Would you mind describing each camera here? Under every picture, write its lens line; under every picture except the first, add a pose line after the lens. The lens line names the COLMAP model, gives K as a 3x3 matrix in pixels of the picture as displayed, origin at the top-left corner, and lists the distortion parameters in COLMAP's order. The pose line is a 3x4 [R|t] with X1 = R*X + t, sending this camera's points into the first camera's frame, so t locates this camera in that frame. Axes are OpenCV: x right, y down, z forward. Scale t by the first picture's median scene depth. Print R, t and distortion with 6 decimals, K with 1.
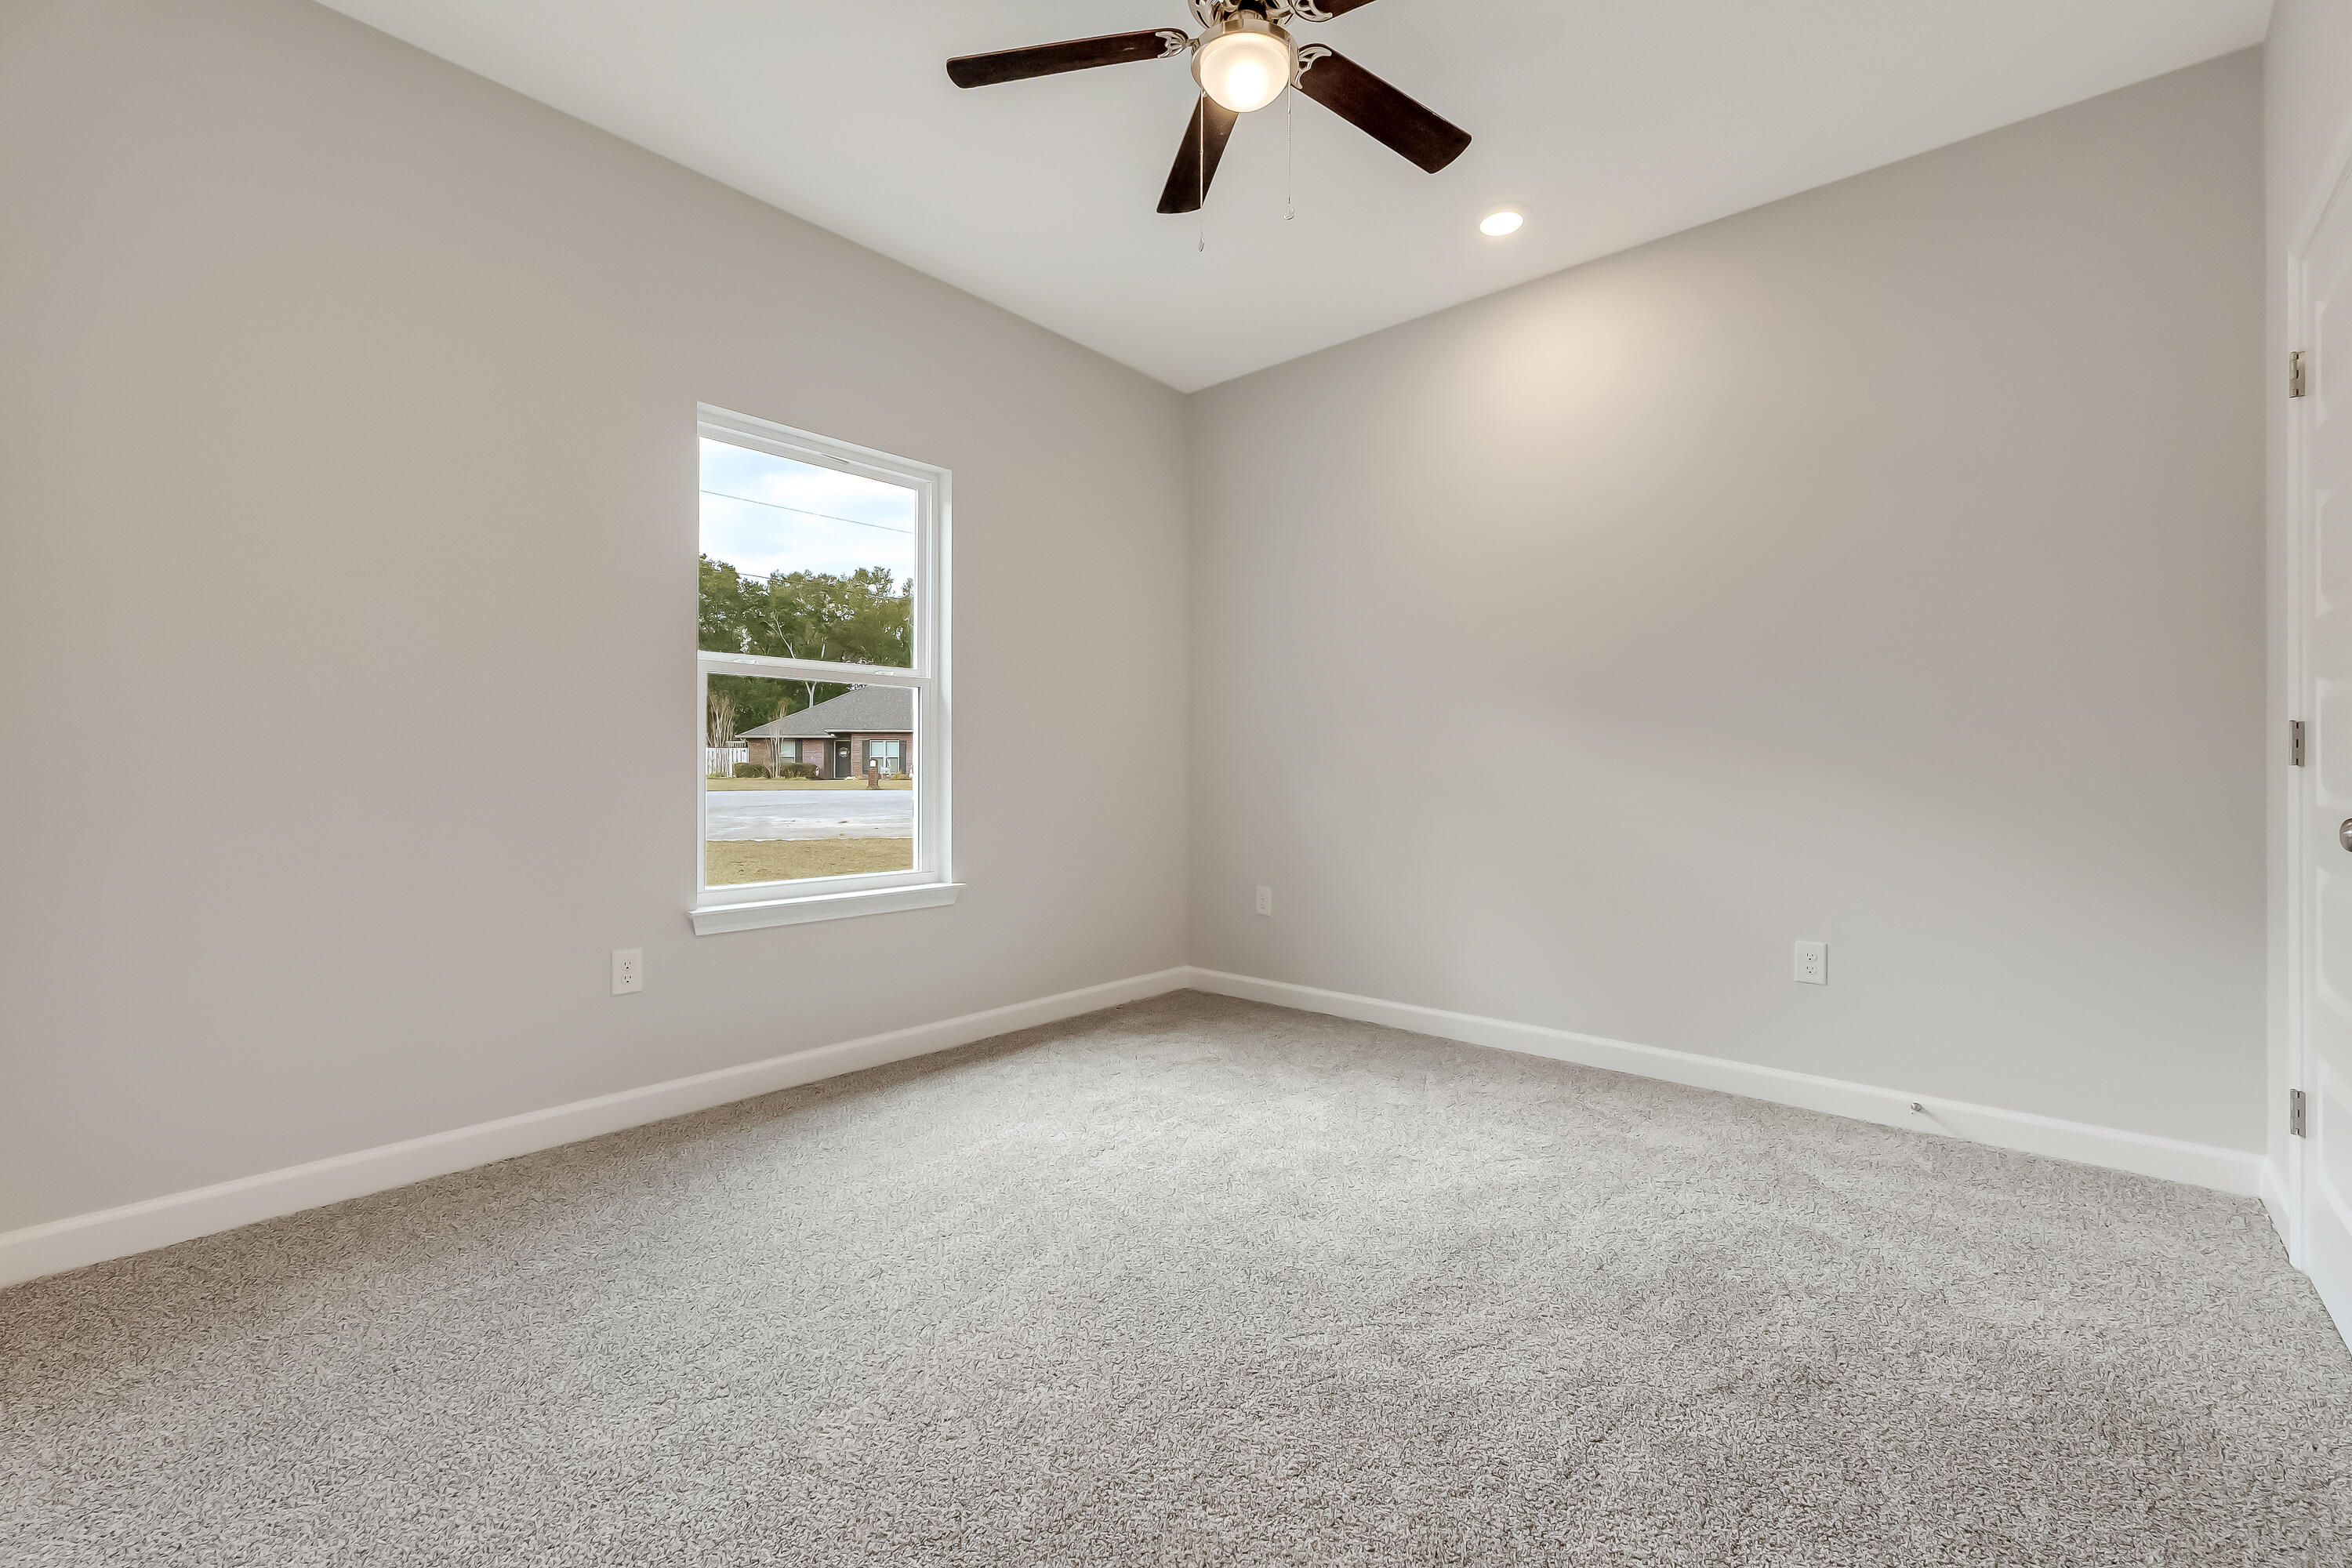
lens RADIAL K [[992.5, 0, 1189.8], [0, 992.5, 752.5], [0, 0, 1]] dist [0.001103, 0.000094]
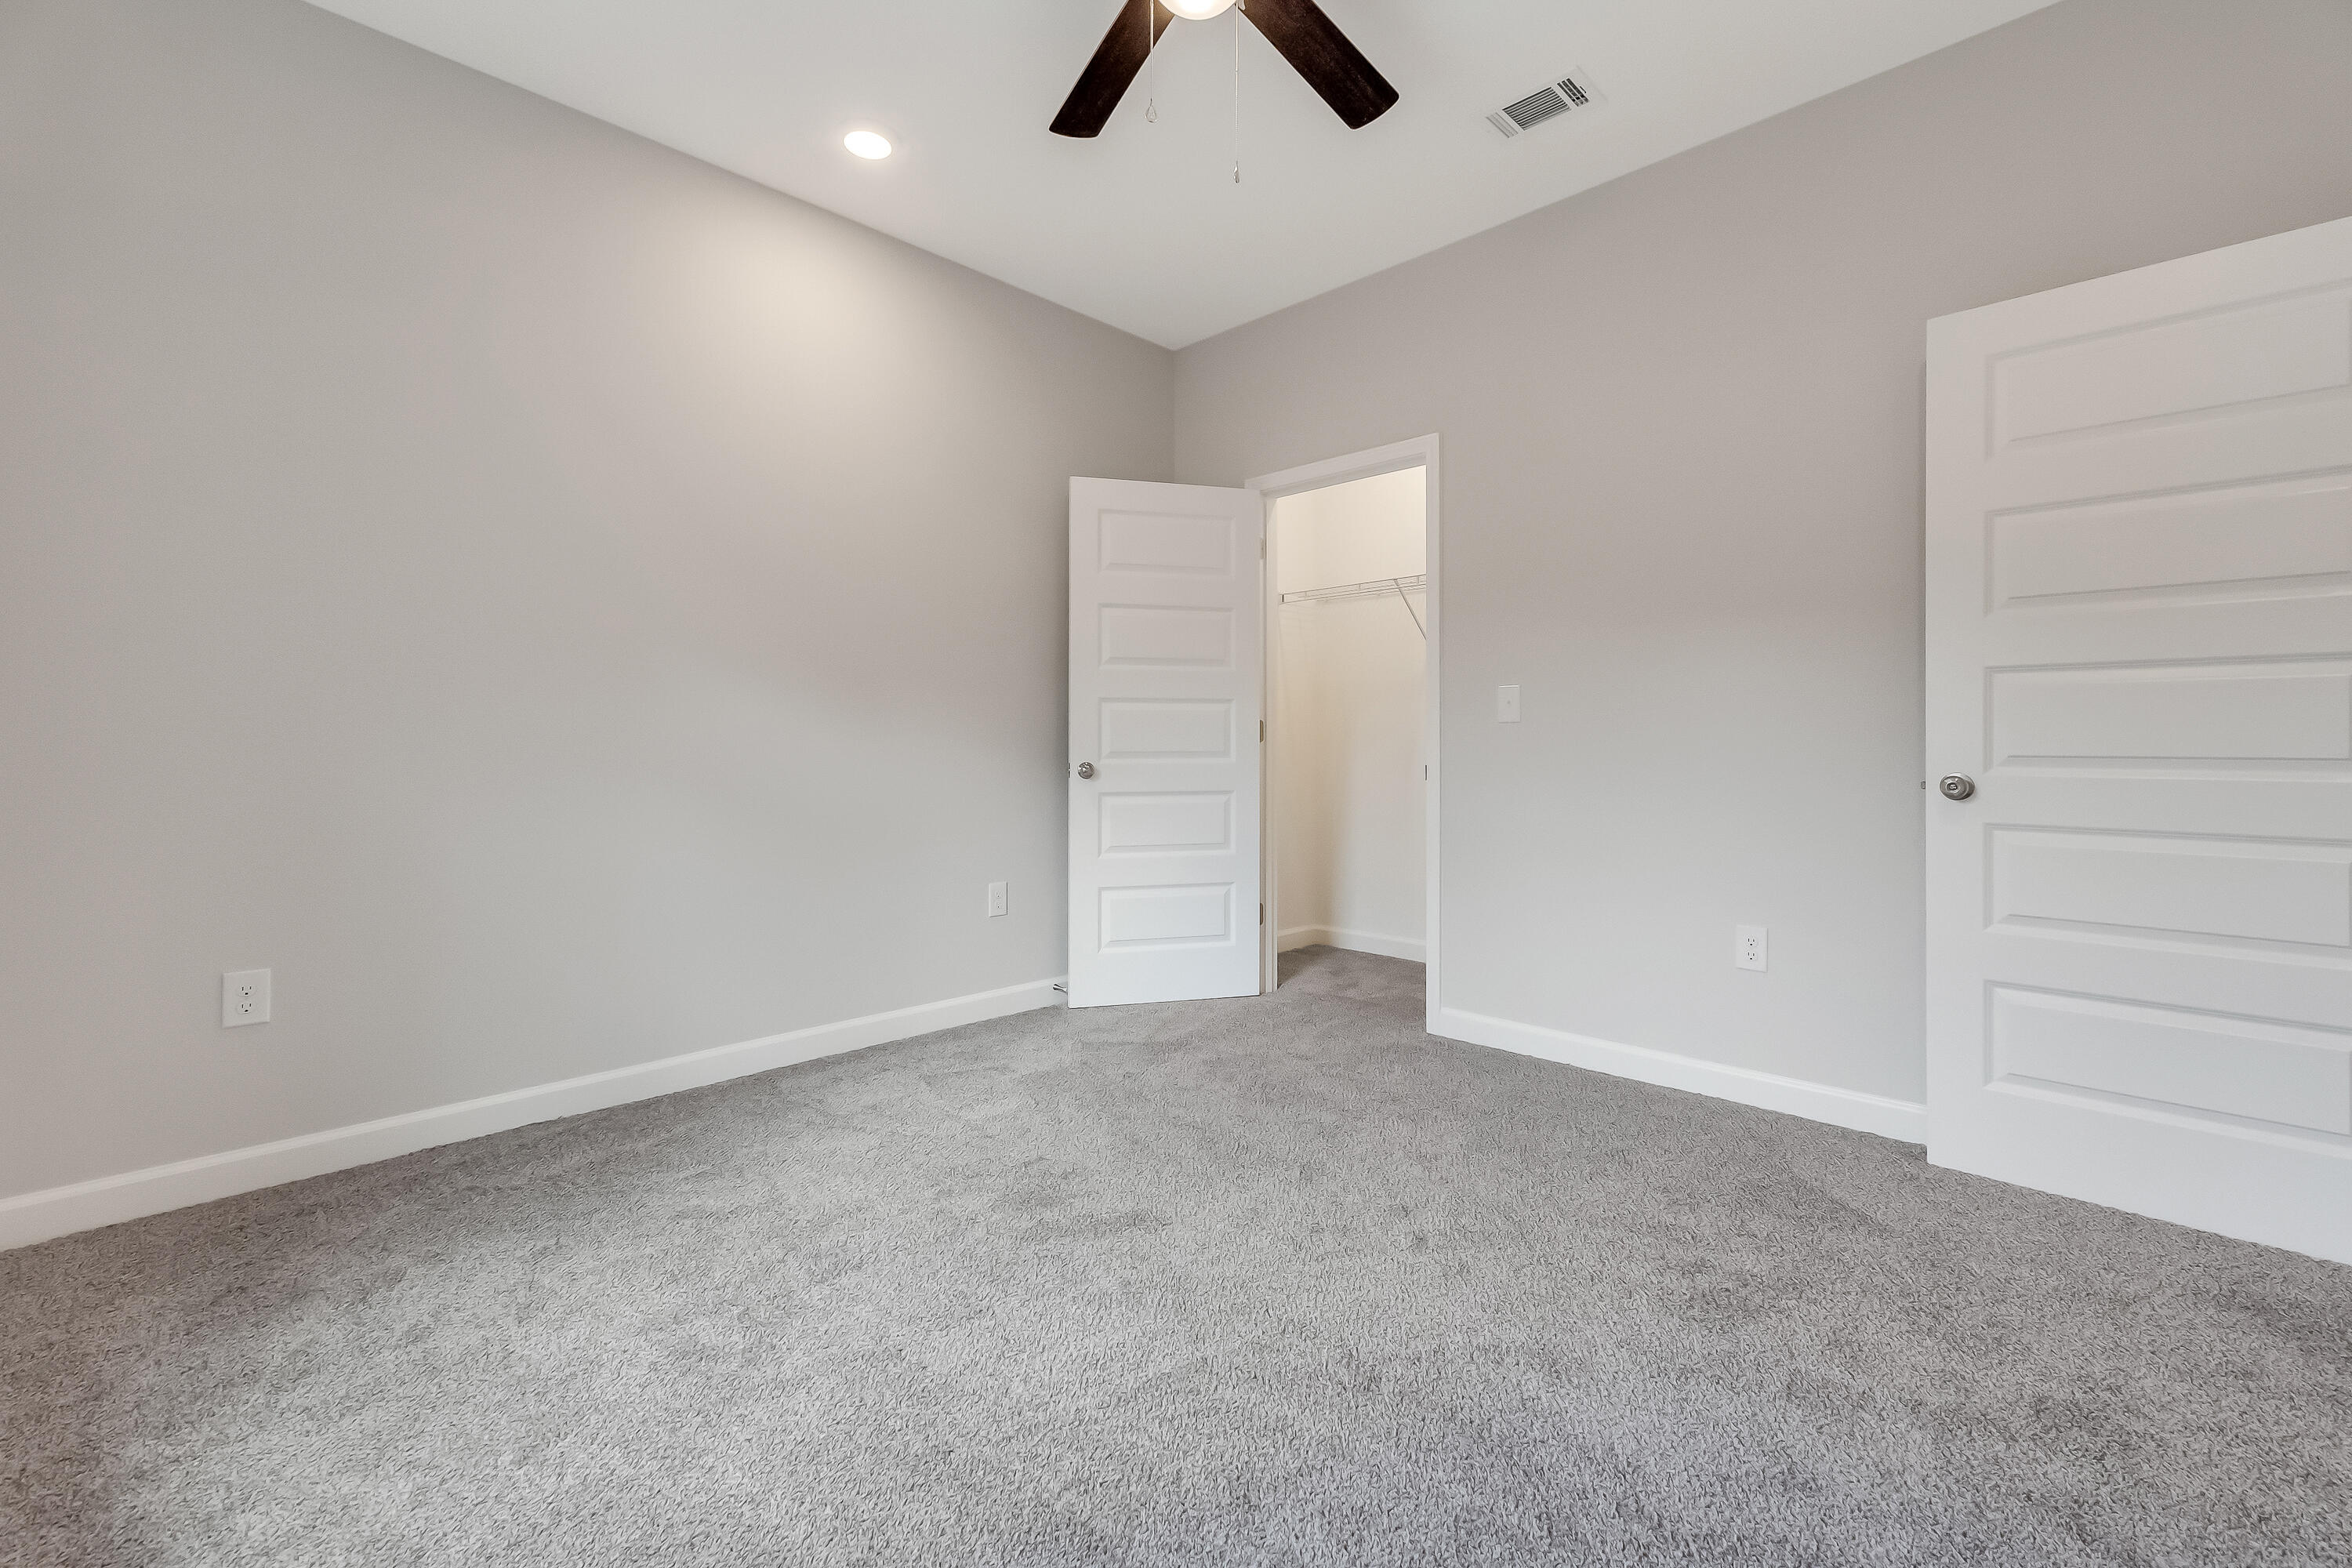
lens RADIAL K [[992.5, 0, 1189.8], [0, 992.5, 752.5], [0, 0, 1]] dist [0.001103, 0.000094]
pose [[0.059380, -0.017724, 0.998078, -0.611474], [-0.020808, 0.999603, 0.018989, -0.006721], [-0.998019, -0.021896, 0.058988, 0.672679]]
